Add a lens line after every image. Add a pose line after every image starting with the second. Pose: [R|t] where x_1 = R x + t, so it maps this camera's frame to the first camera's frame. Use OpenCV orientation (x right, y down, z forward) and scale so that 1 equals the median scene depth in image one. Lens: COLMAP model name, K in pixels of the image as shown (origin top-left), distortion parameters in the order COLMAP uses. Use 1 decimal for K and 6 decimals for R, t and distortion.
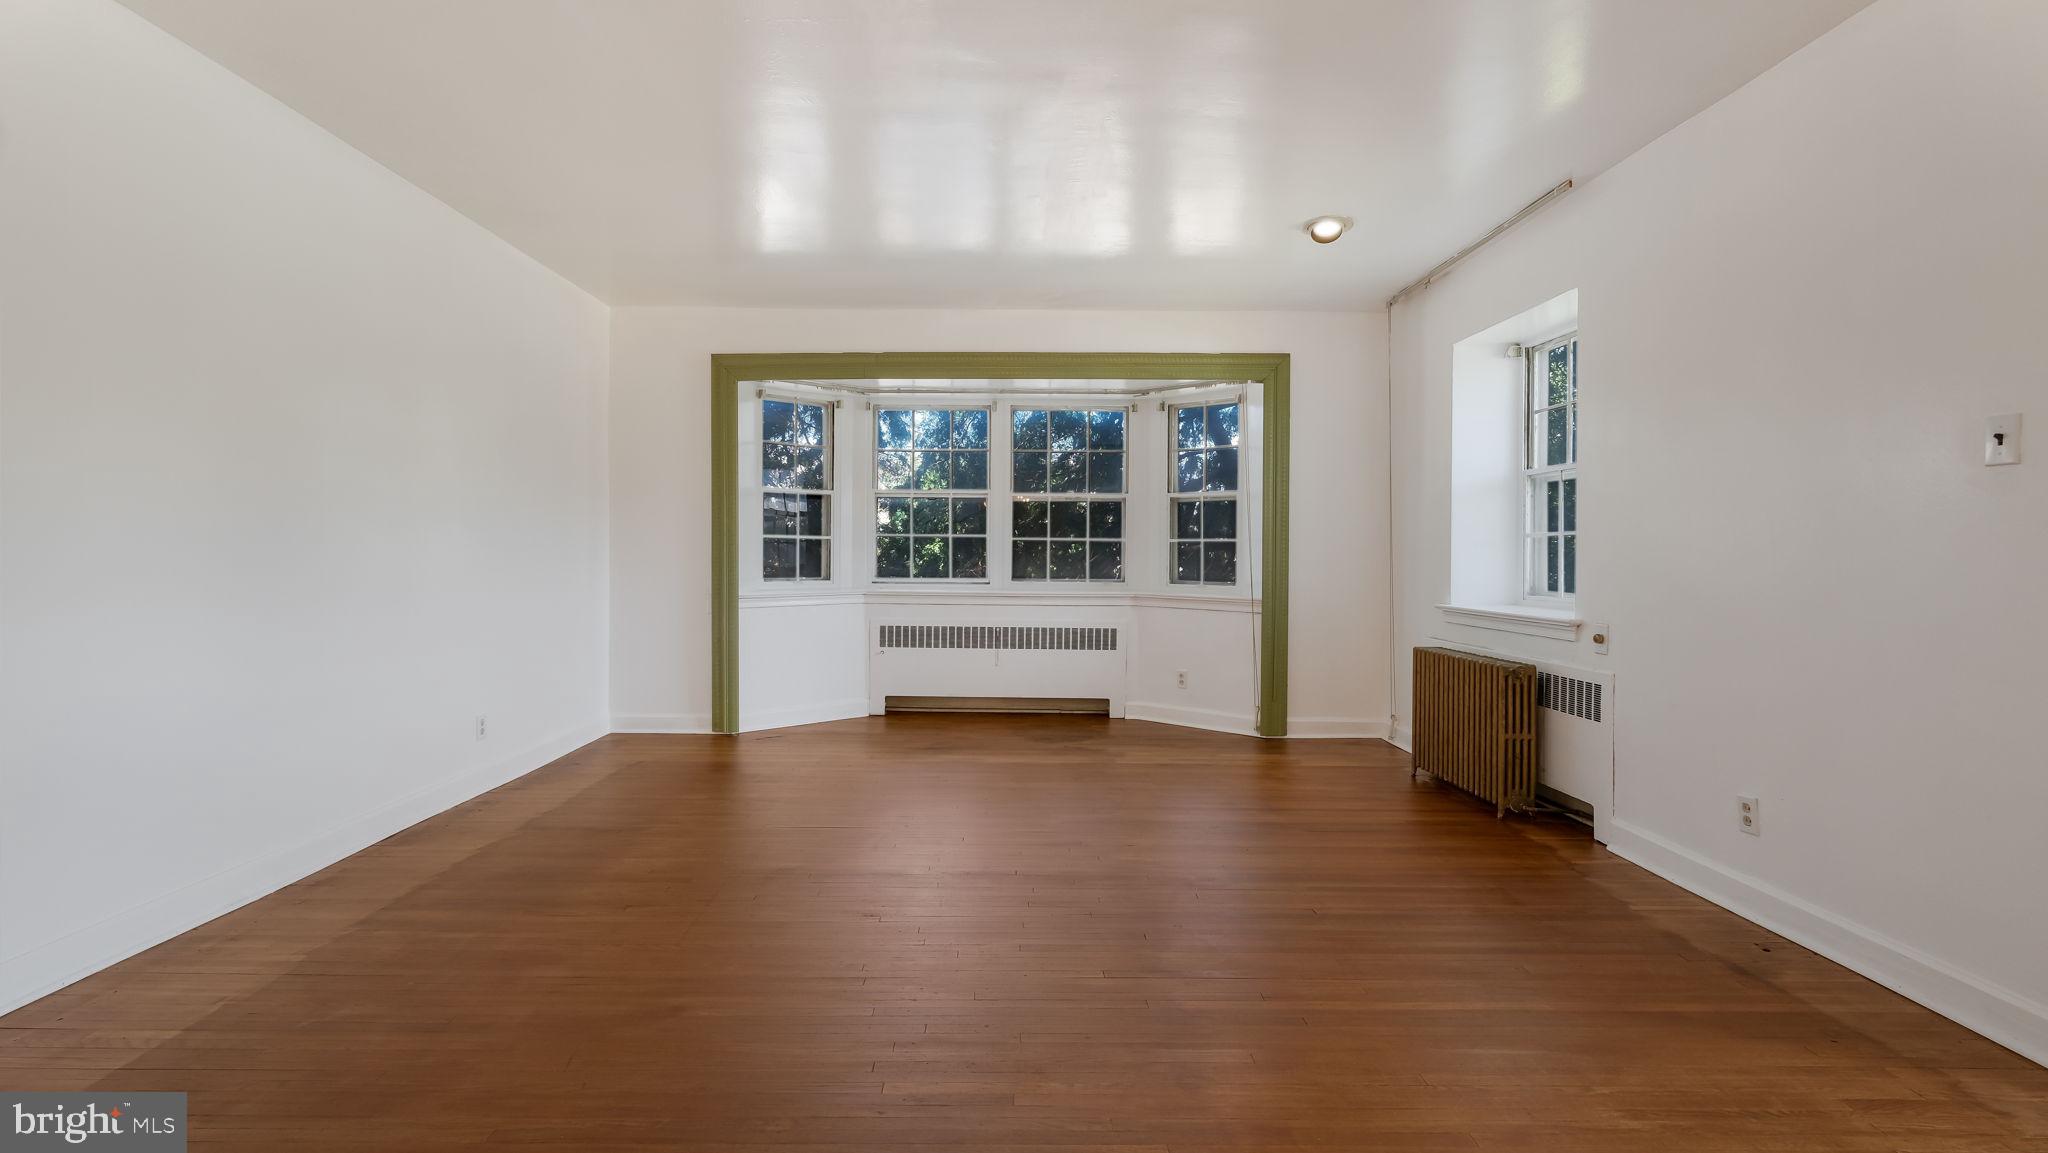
lens RADIAL K [[898.5, 0, 1015.7], [0, 898.5, 558.7], [0, 0, 1]] dist [-0.003021, -0.000218]
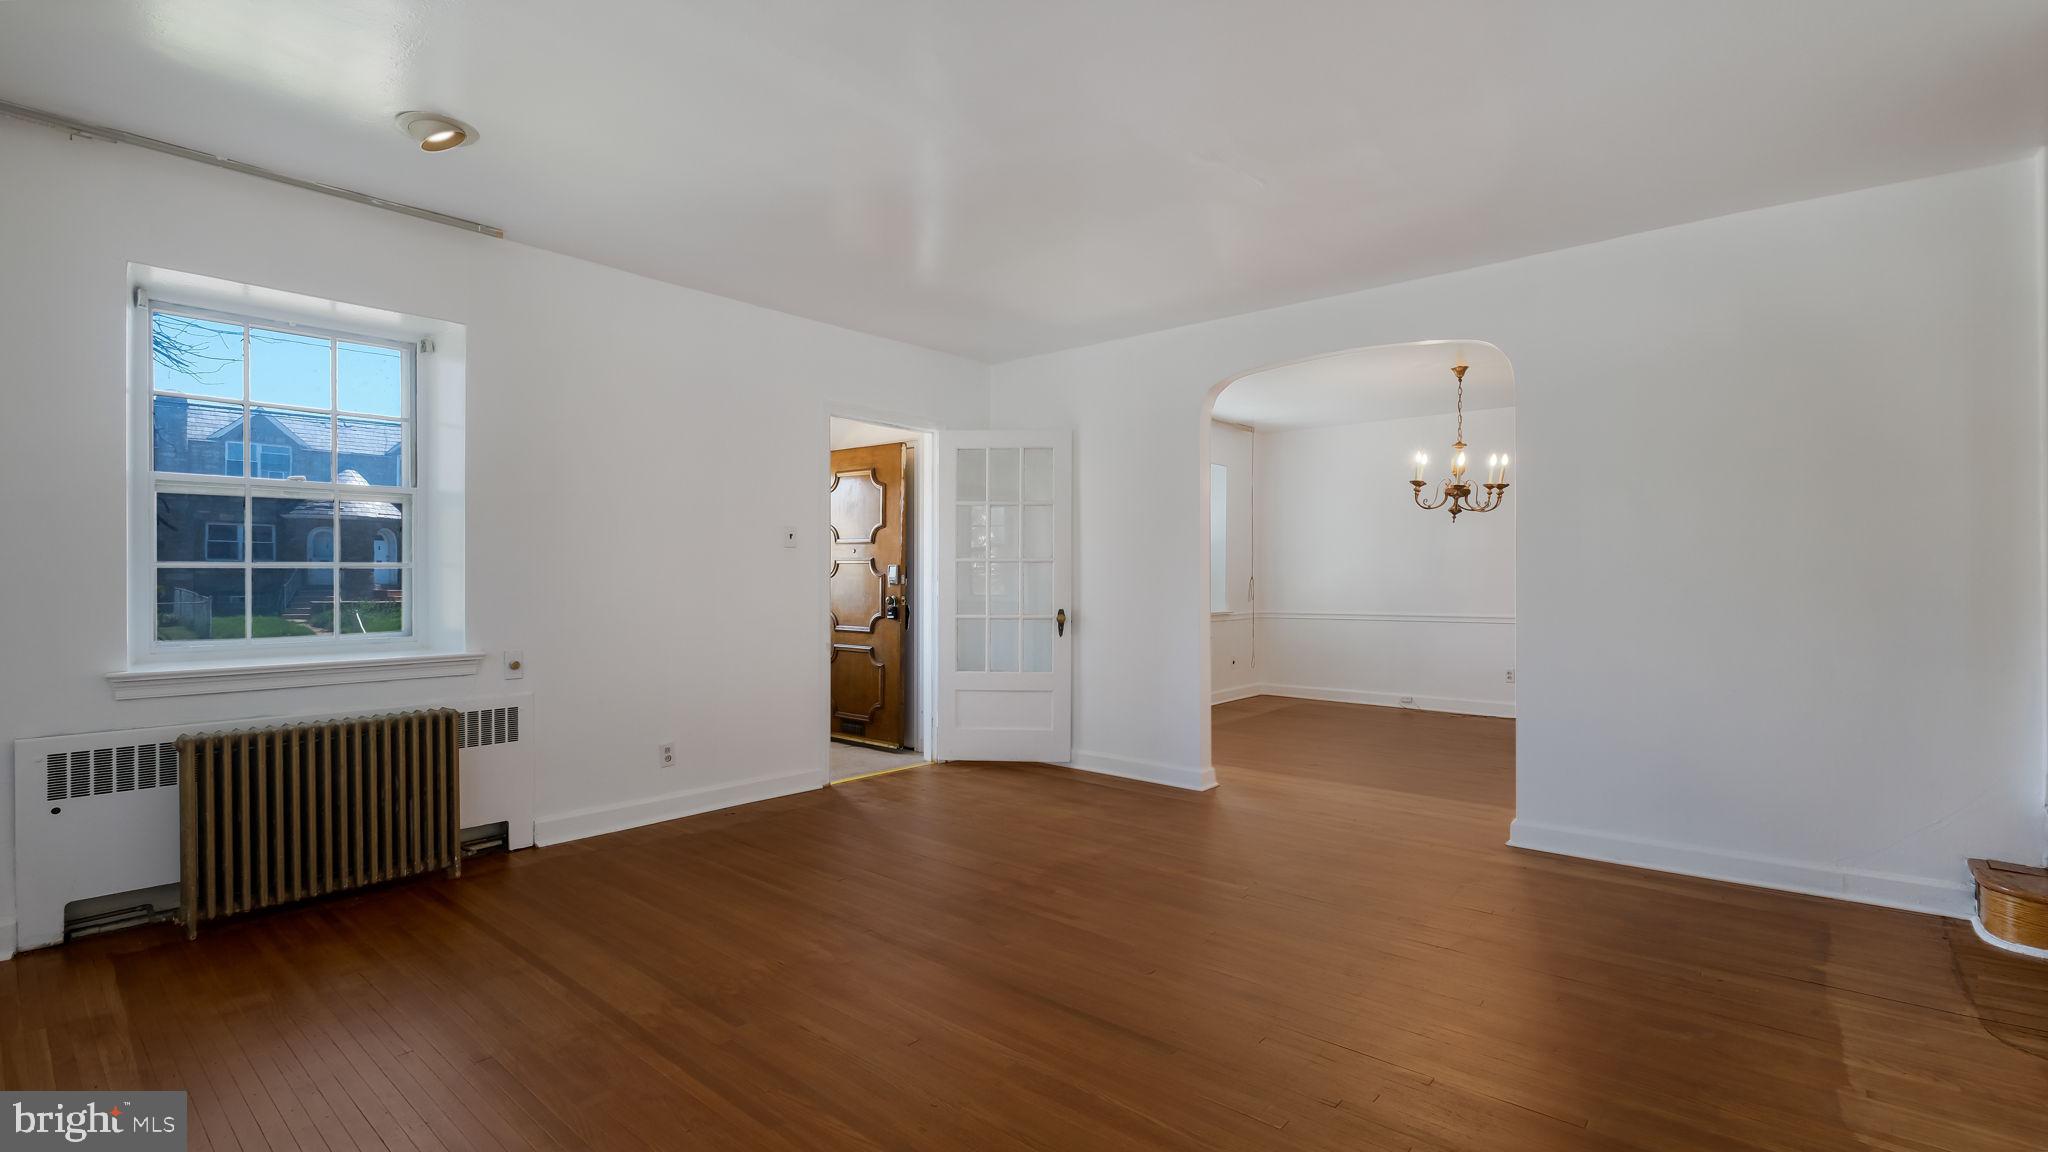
lens RADIAL K [[909.6, 0, 1004.1], [0, 909.6, 584.6], [0, 0, 1]] dist [-0.015486, -0.000237]
pose [[-0.745169, -0.005455, 0.666854, -0.339960], [0.004587, 0.999901, 0.013305, -0.013741], [-0.666860, 0.012974, -0.745070, 0.912170]]
